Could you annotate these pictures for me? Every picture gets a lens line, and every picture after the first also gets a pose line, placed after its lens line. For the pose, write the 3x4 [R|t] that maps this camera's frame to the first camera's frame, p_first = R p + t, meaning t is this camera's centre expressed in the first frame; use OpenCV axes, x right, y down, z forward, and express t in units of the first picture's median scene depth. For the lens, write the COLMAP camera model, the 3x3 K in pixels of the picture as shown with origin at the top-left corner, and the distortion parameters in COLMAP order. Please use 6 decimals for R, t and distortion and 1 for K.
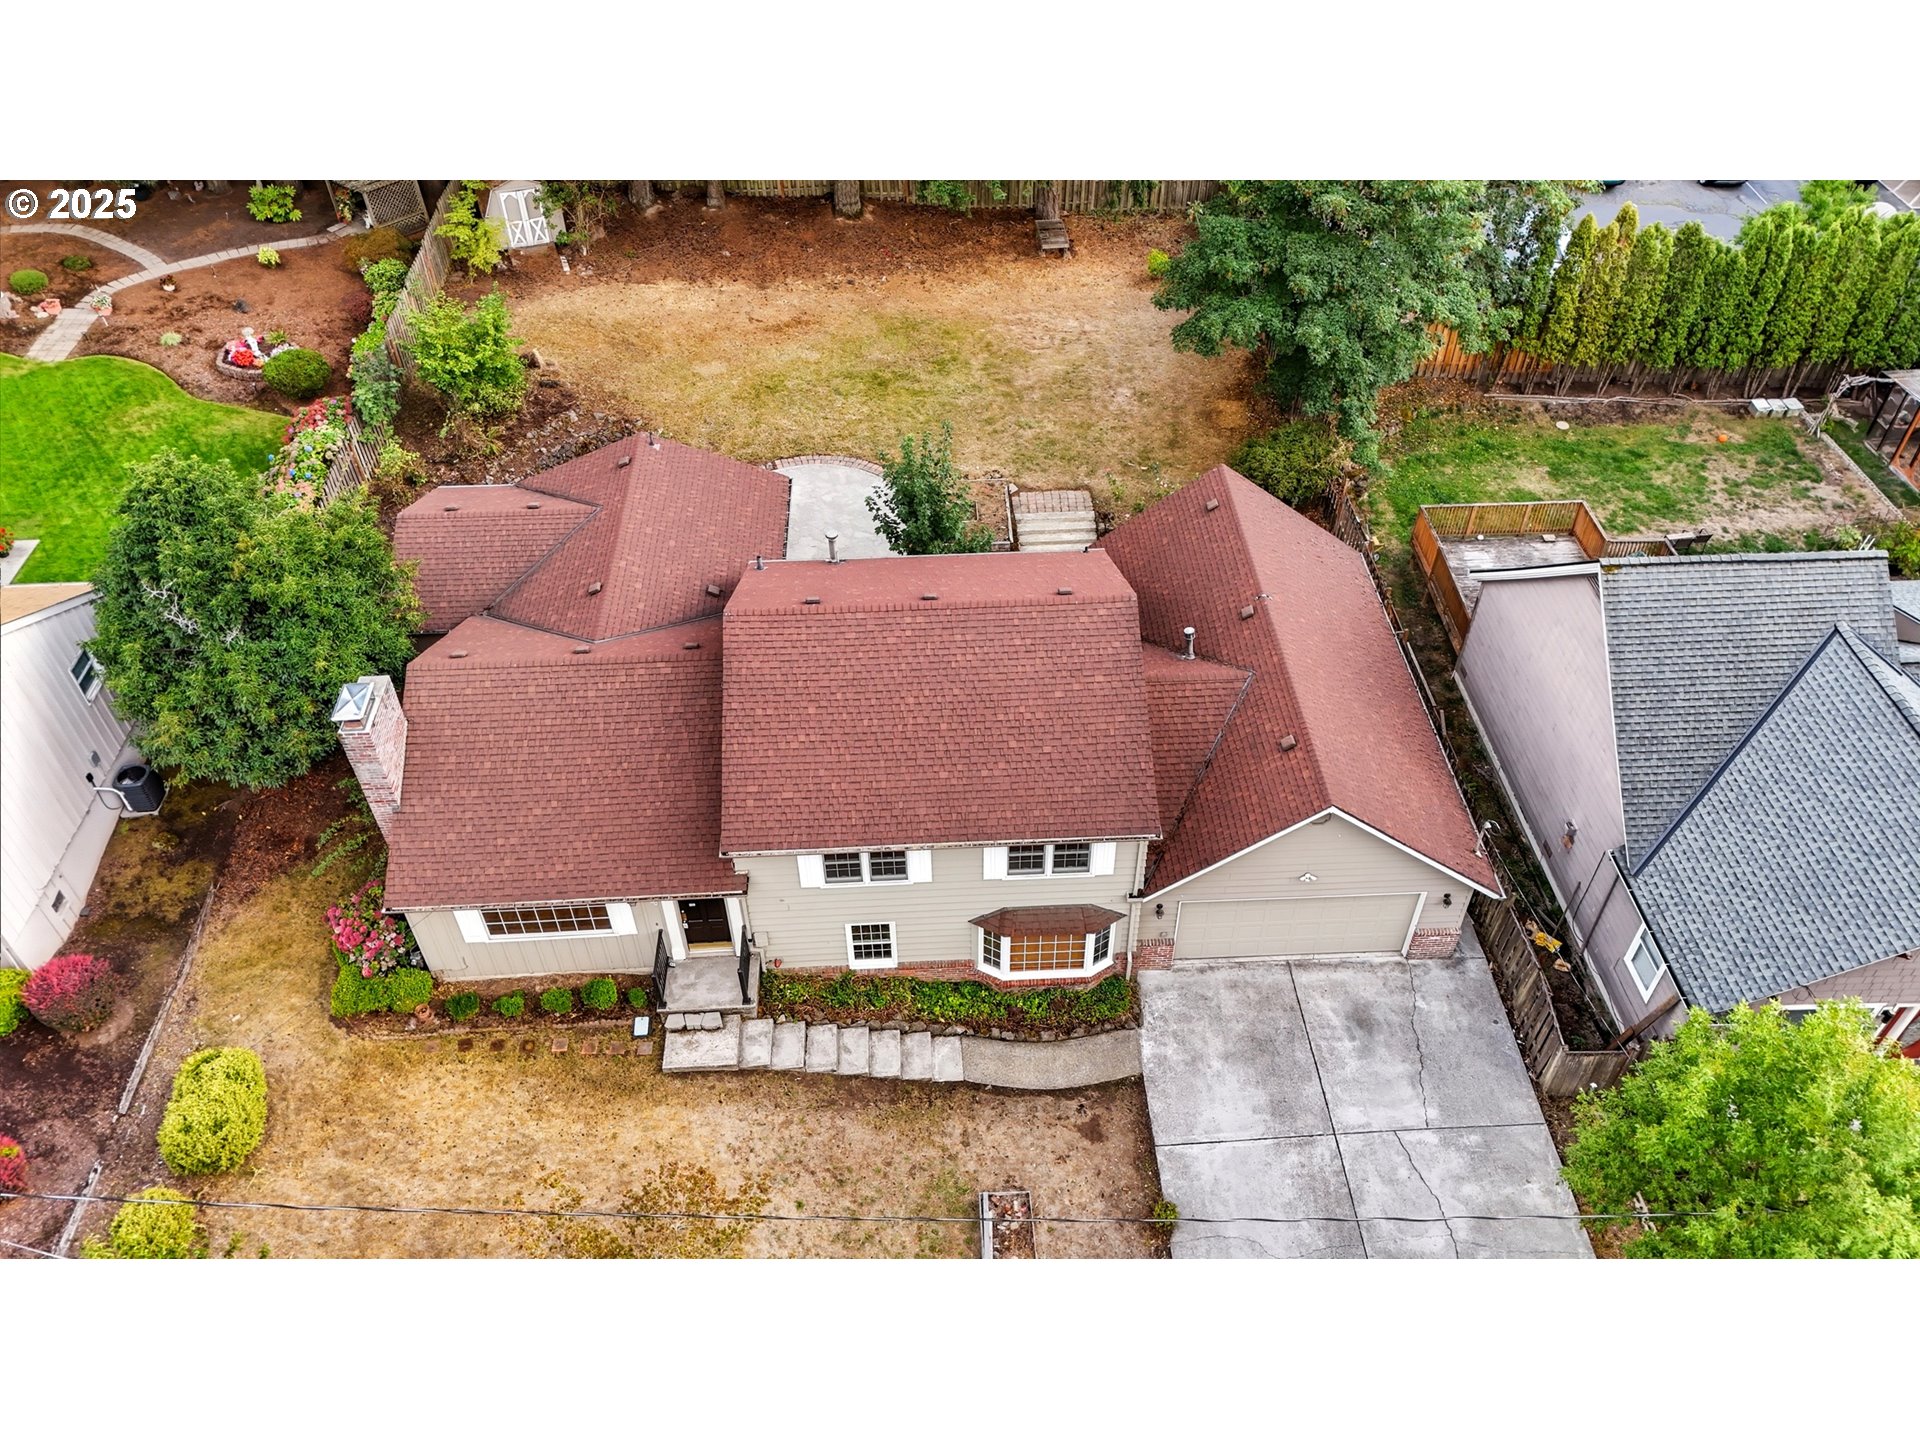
lens RADIAL K [[1409.6, 0, 966.4], [0, 1409.6, 717.5], [0, 0, 1]] dist [0.067103, -0.056448]
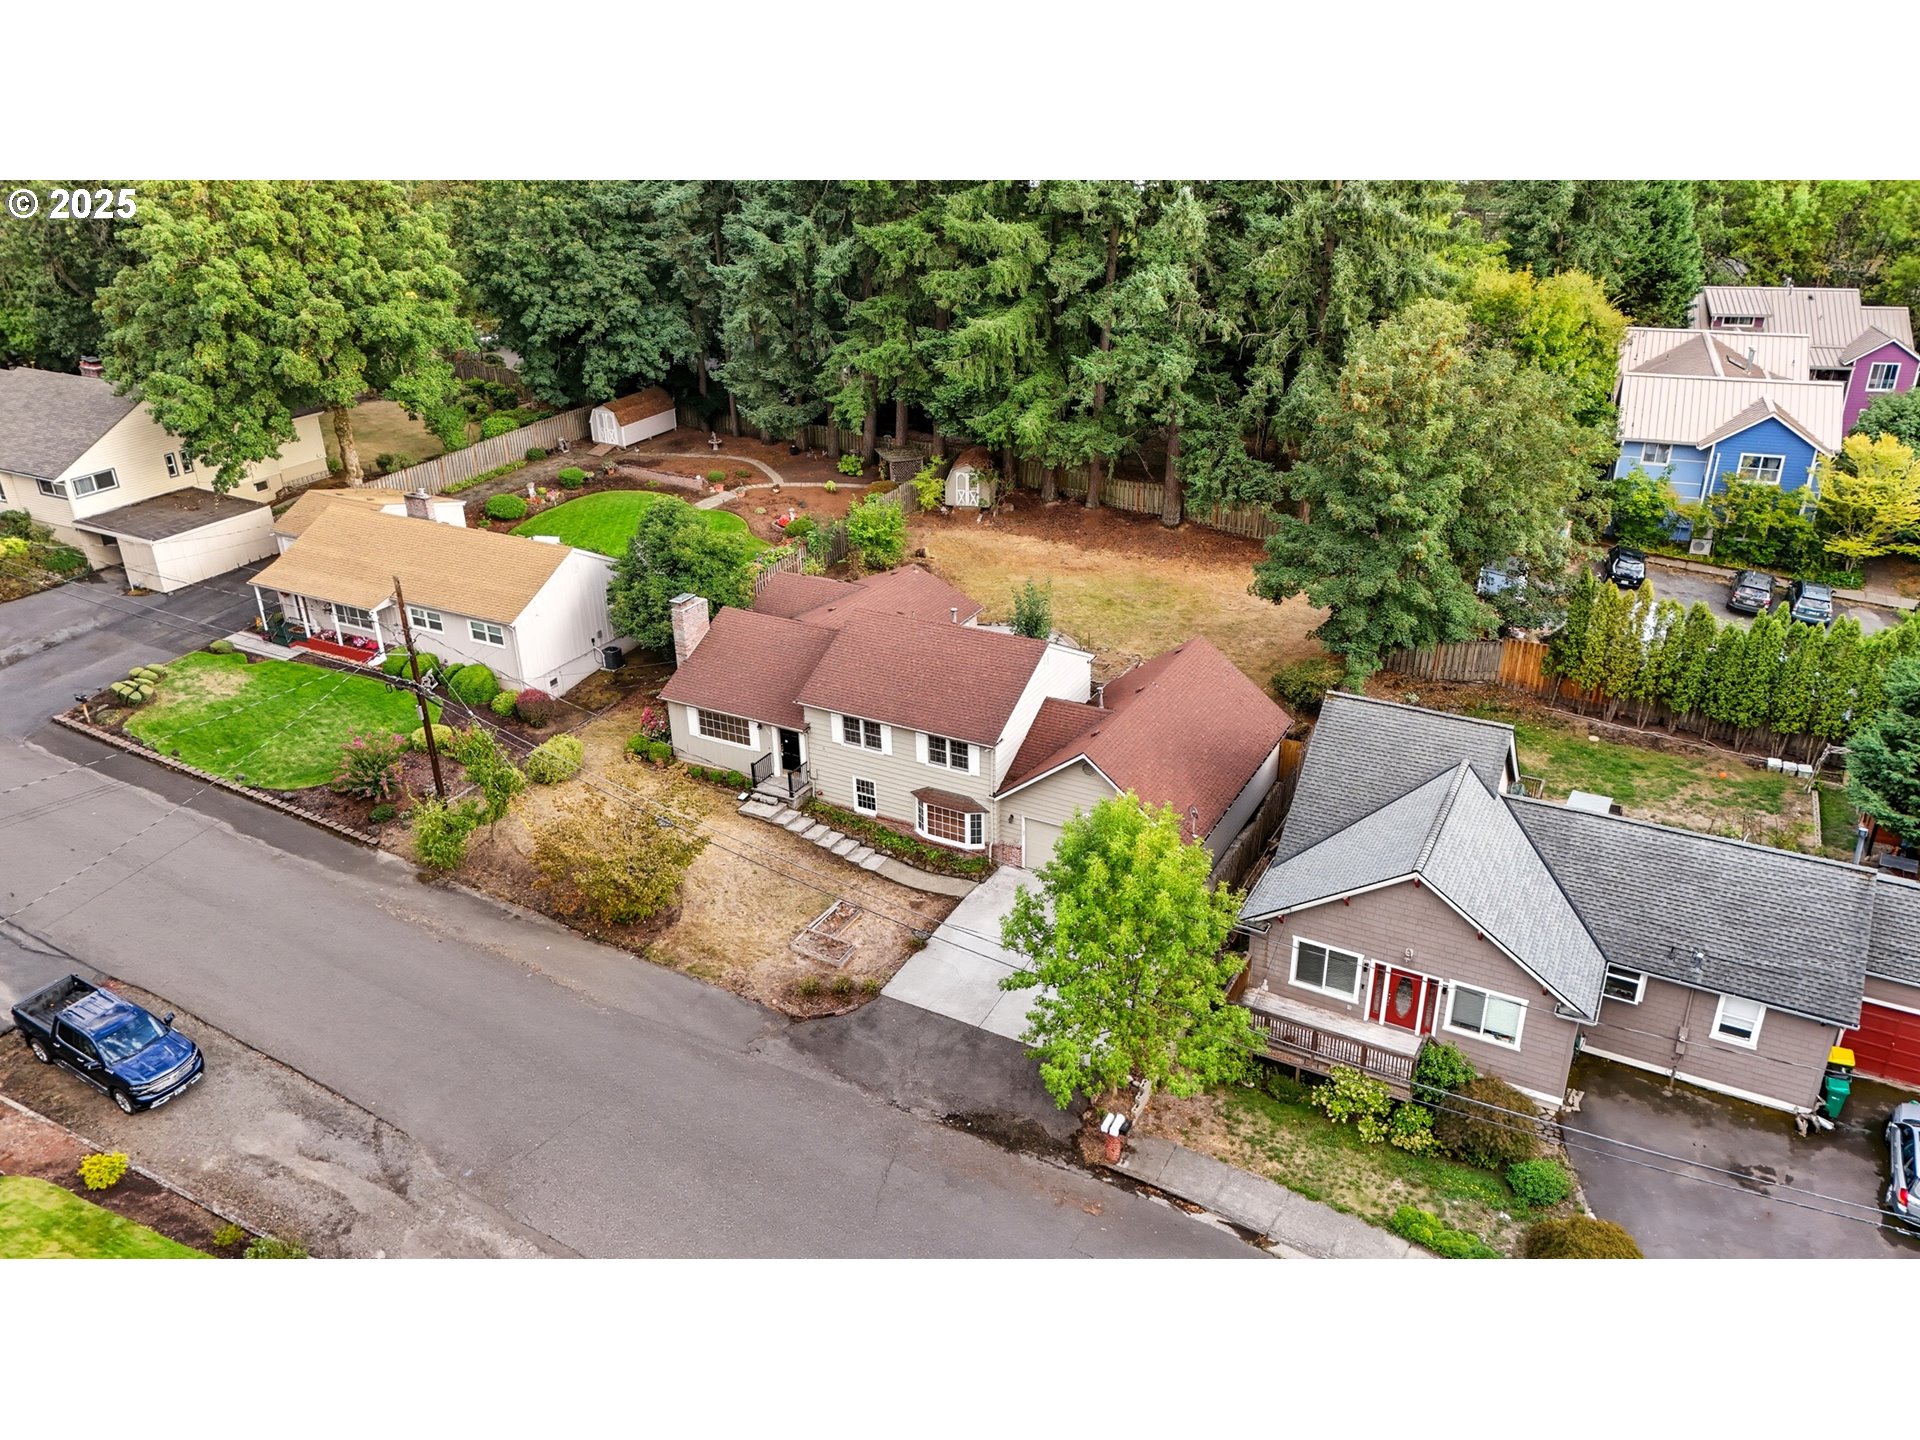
lens RADIAL K [[1400.6, 0, 964.3], [0, 1400.6, 718.6], [0, 0, 1]] dist [0.098128, -0.132055]
pose [[0.856671, 0.219912, -0.466641, 0.839779], [-0.350421, 0.911921, -0.213554, 0.401778], [0.378577, 0.346466, 0.858278, -0.513481]]
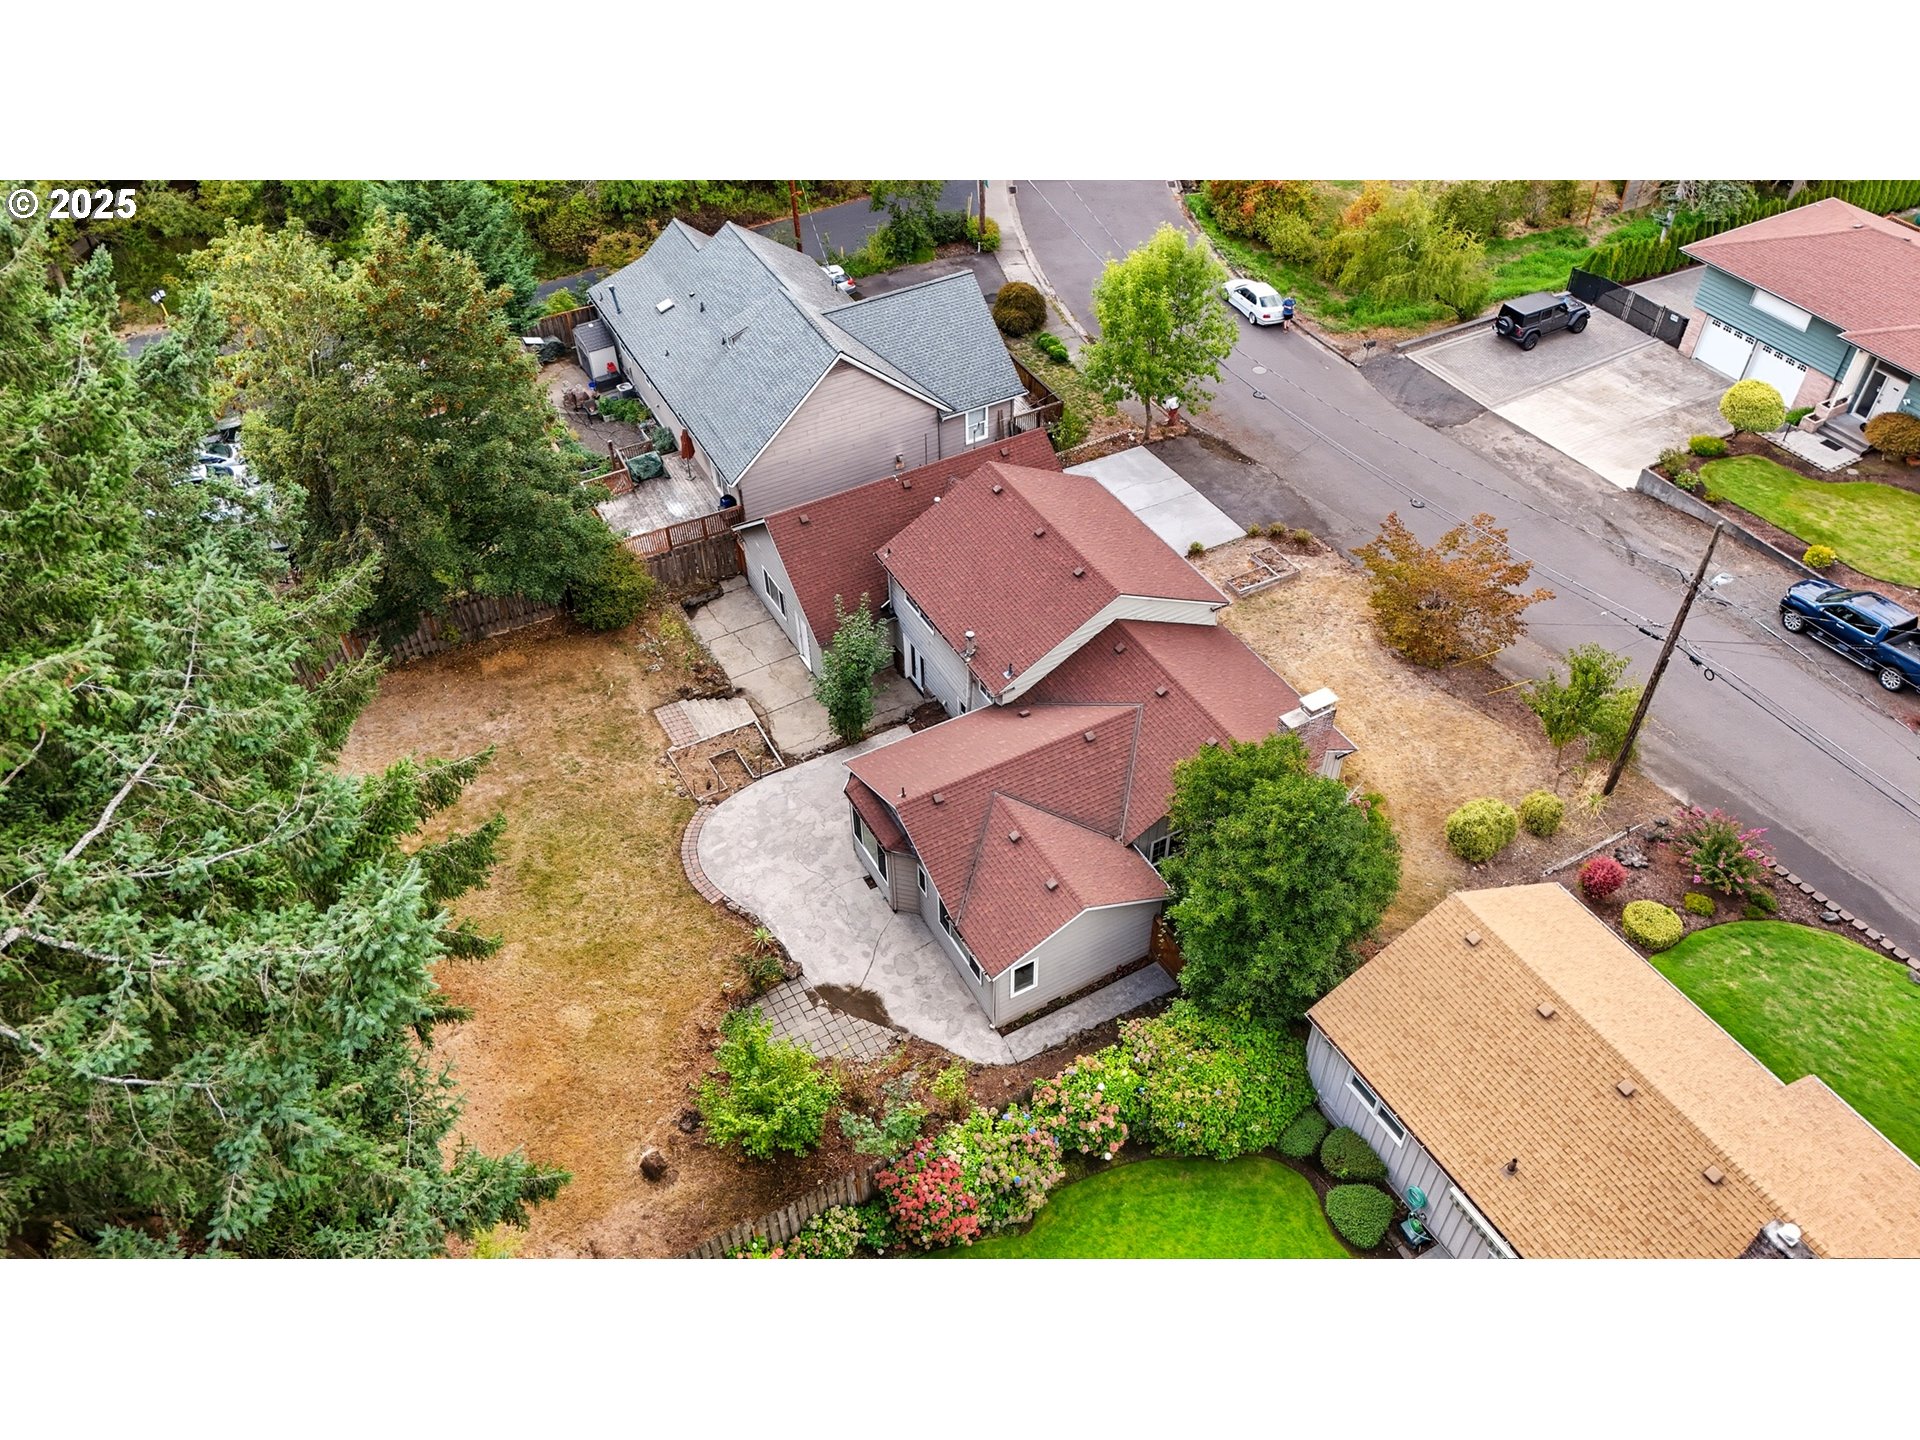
lens RADIAL K [[1409.6, 0, 966.4], [0, 1409.6, 717.5], [0, 0, 1]] dist [0.067103, -0.056448]
pose [[-0.440683, -0.610827, 0.657791, -1.135654], [0.637807, 0.302579, 0.708271, -1.174052], [-0.631665, 0.731667, 0.256249, 0.759191]]
